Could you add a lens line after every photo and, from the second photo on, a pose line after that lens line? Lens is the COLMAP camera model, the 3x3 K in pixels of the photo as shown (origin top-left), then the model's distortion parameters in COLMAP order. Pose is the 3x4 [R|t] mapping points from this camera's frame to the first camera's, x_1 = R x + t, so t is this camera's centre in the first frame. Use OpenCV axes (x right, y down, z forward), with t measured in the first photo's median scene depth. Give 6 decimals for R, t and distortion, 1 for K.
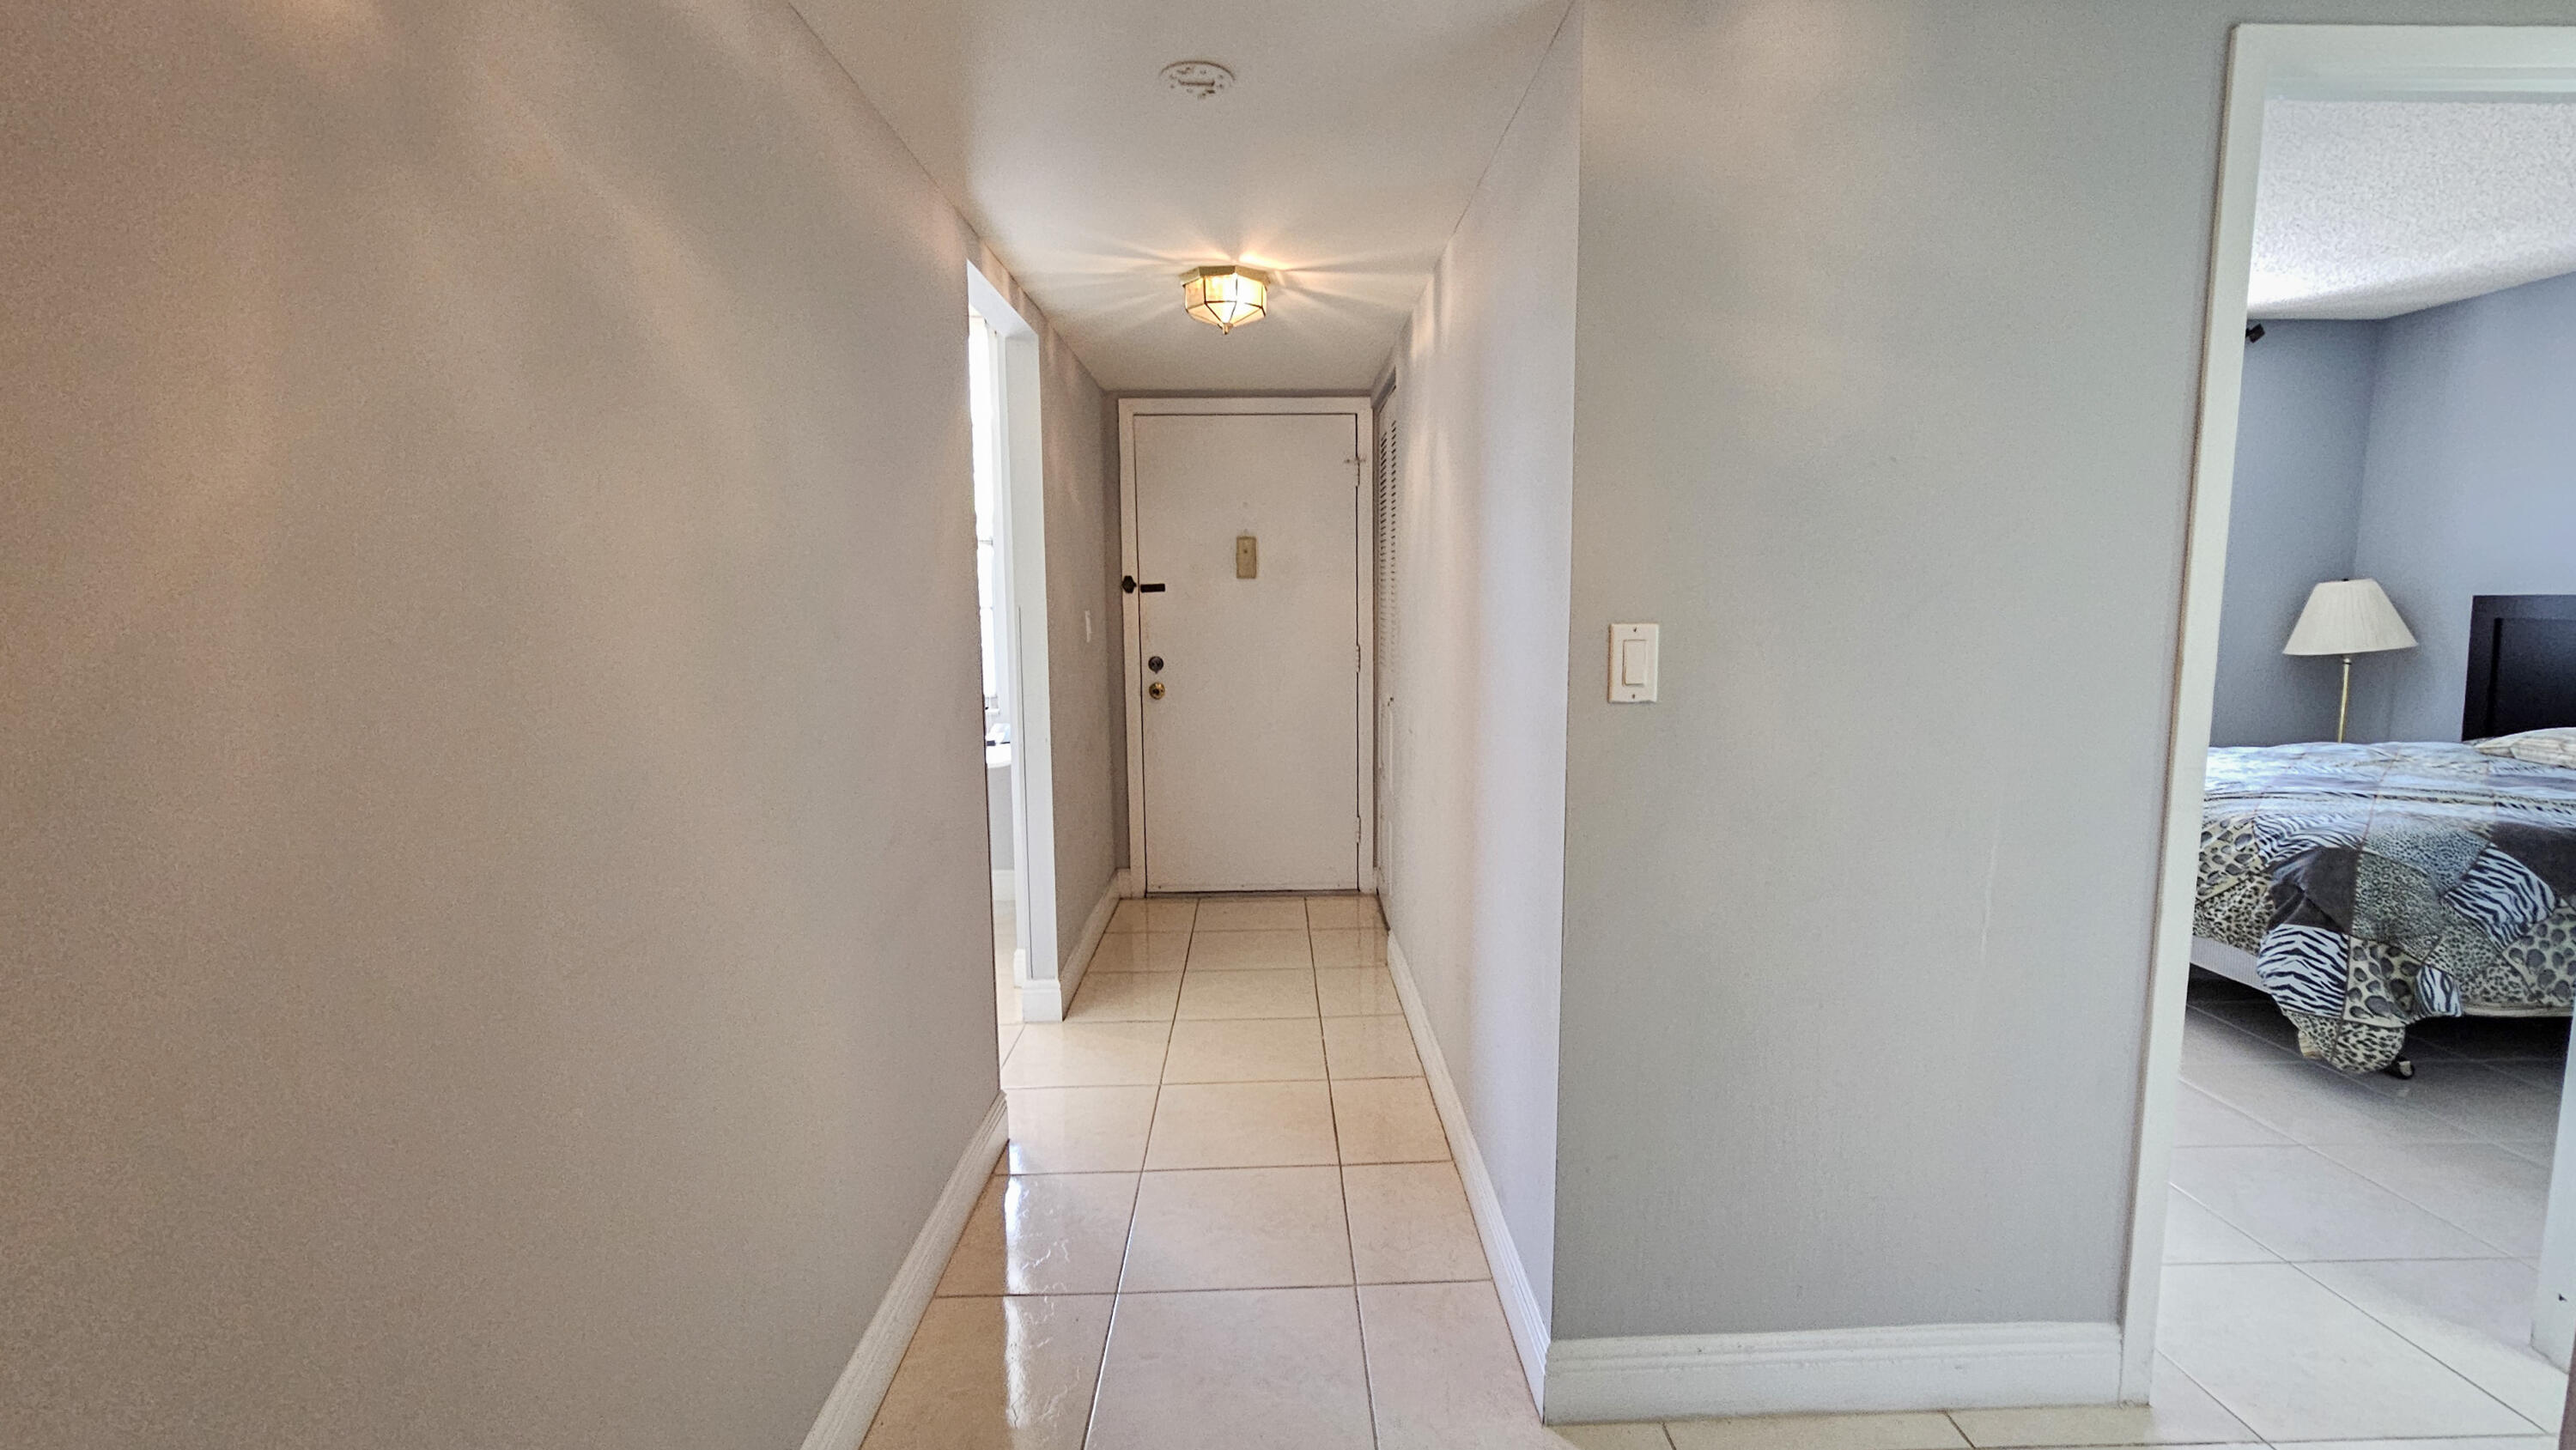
lens RADIAL K [[1104.8, 0, 1296.2], [0, 1104.8, 721.9], [0, 0, 1]] dist [-0.002800, -0.000055]
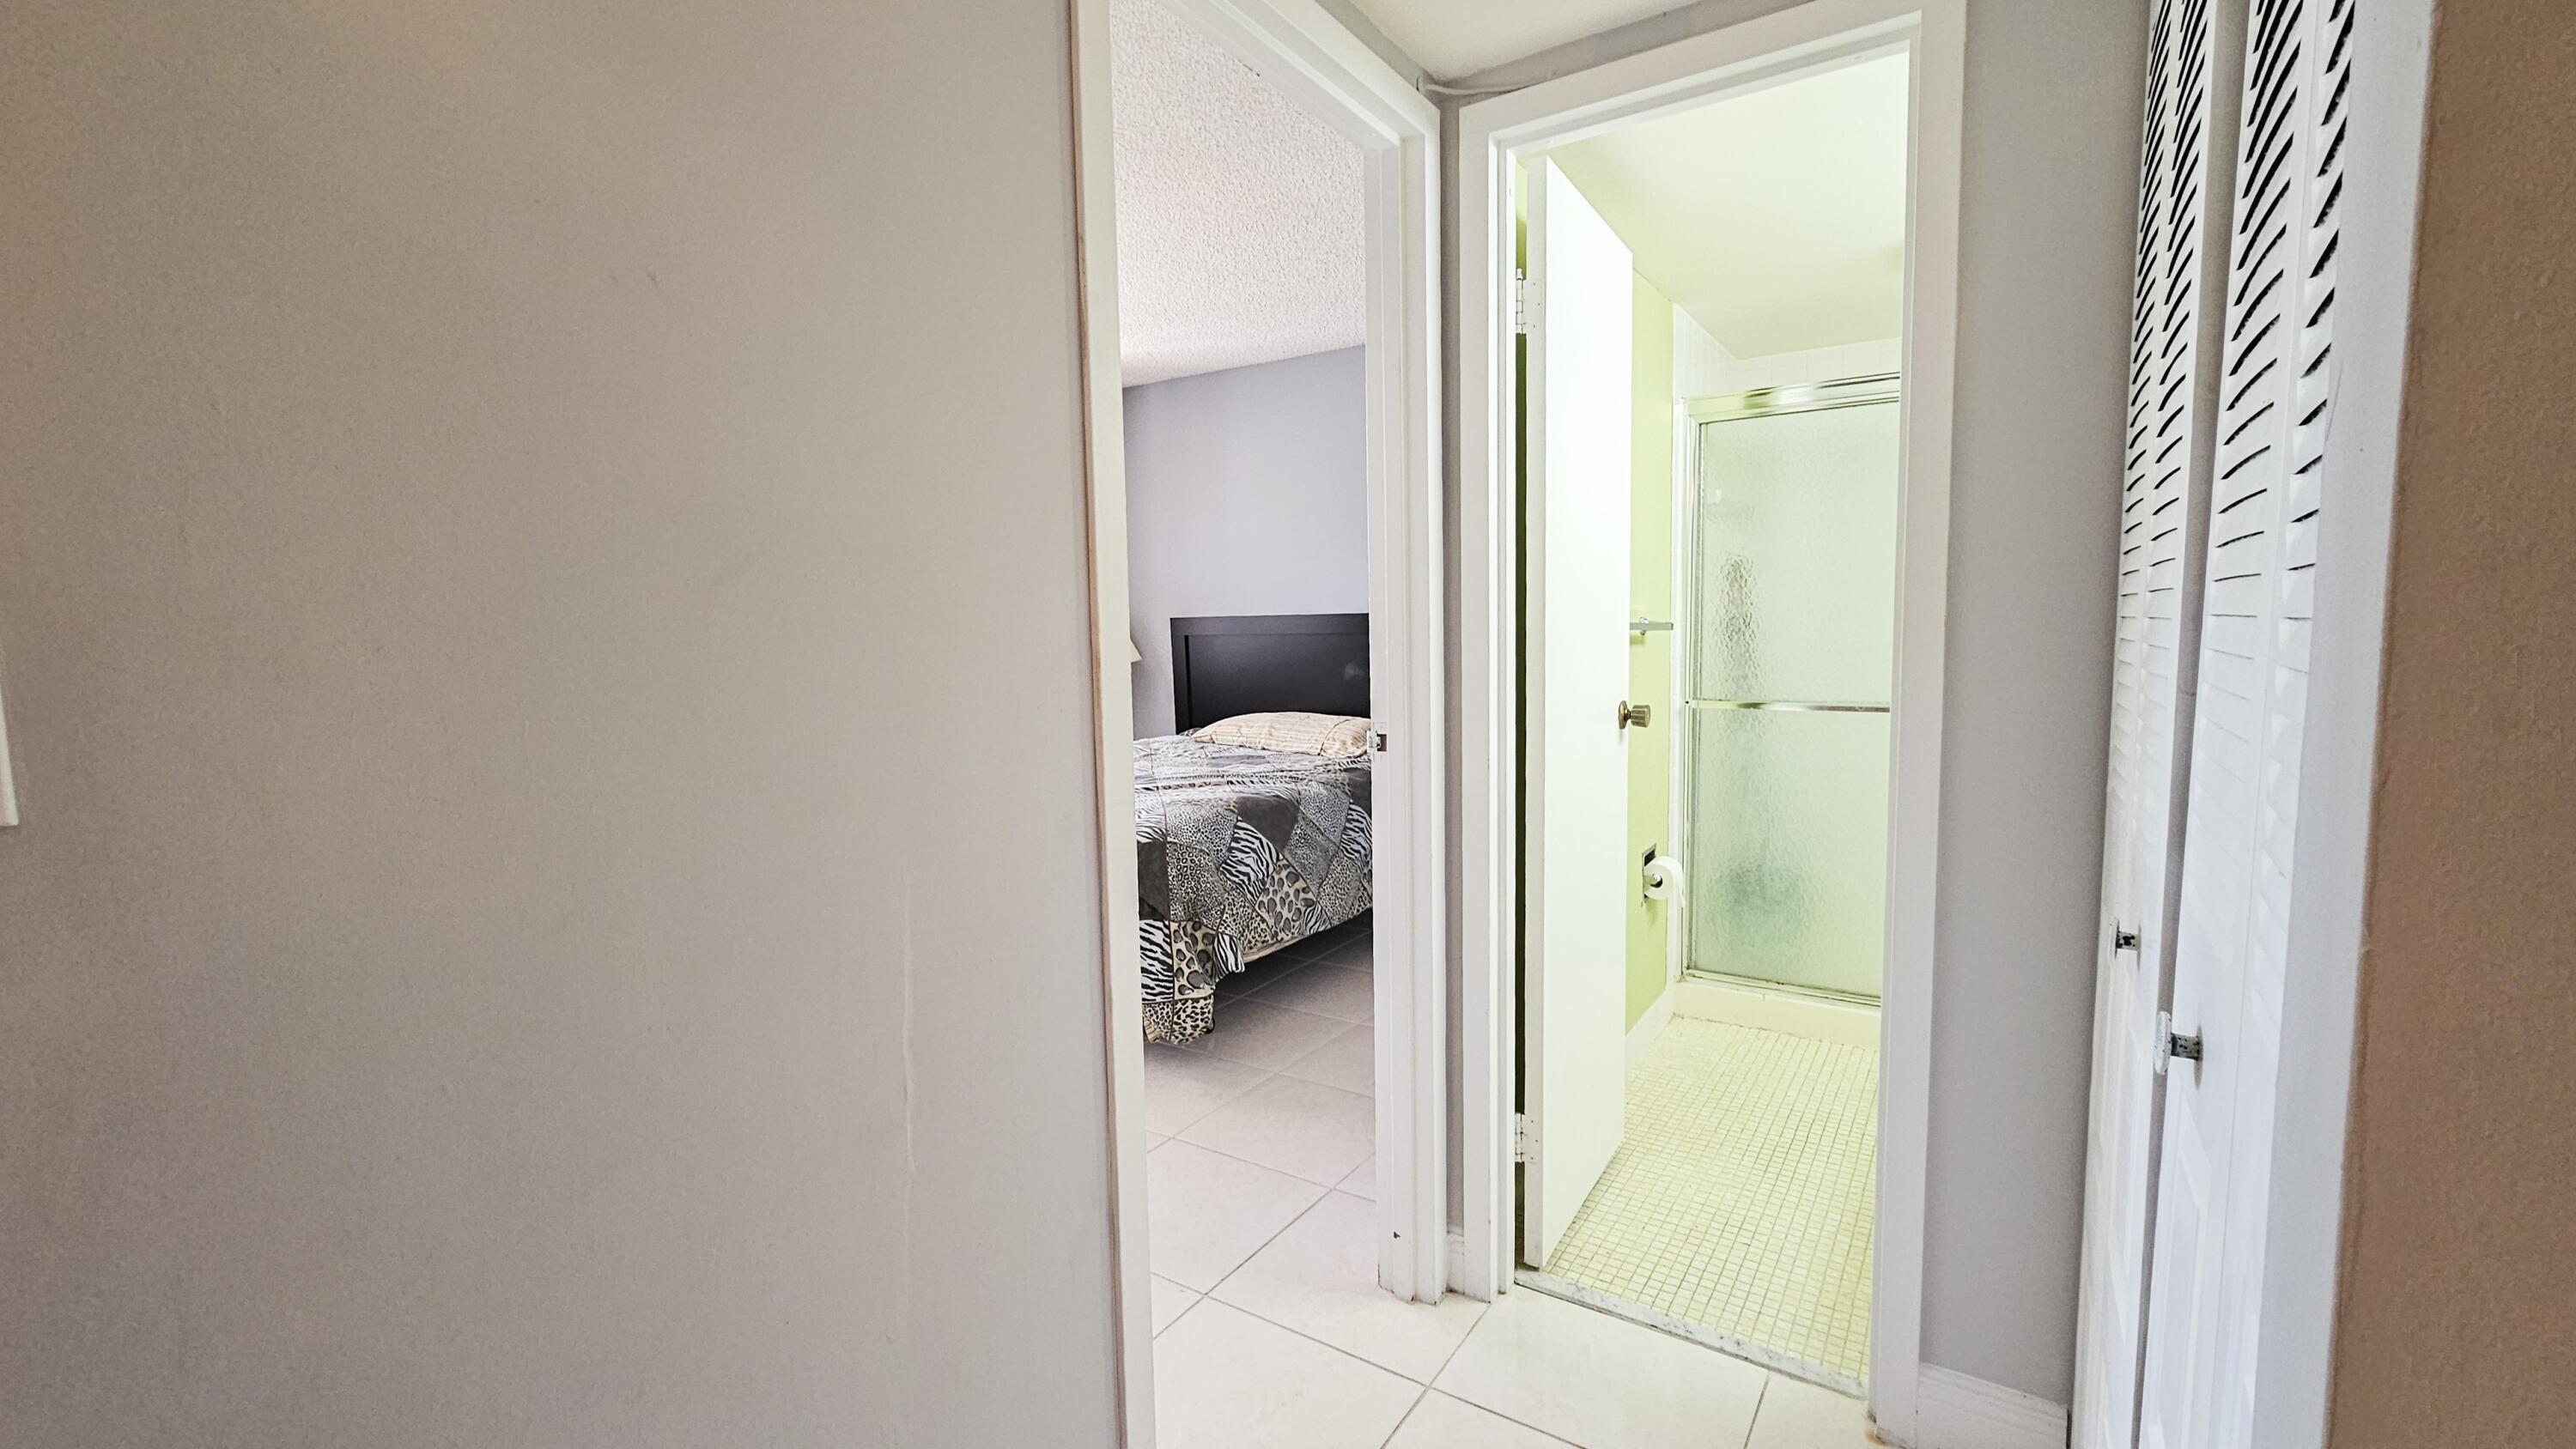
lens RADIAL K [[1104.8, 0, 1291.6], [0, 1104.8, 729.2], [0, 0, 1]] dist [-0.002800, -0.000055]
pose [[0.567923, -0.082819, 0.818905, 0.150601], [0.107675, 0.993850, 0.025838, -0.008630], [-0.816009, 0.073502, 0.573348, 0.265425]]
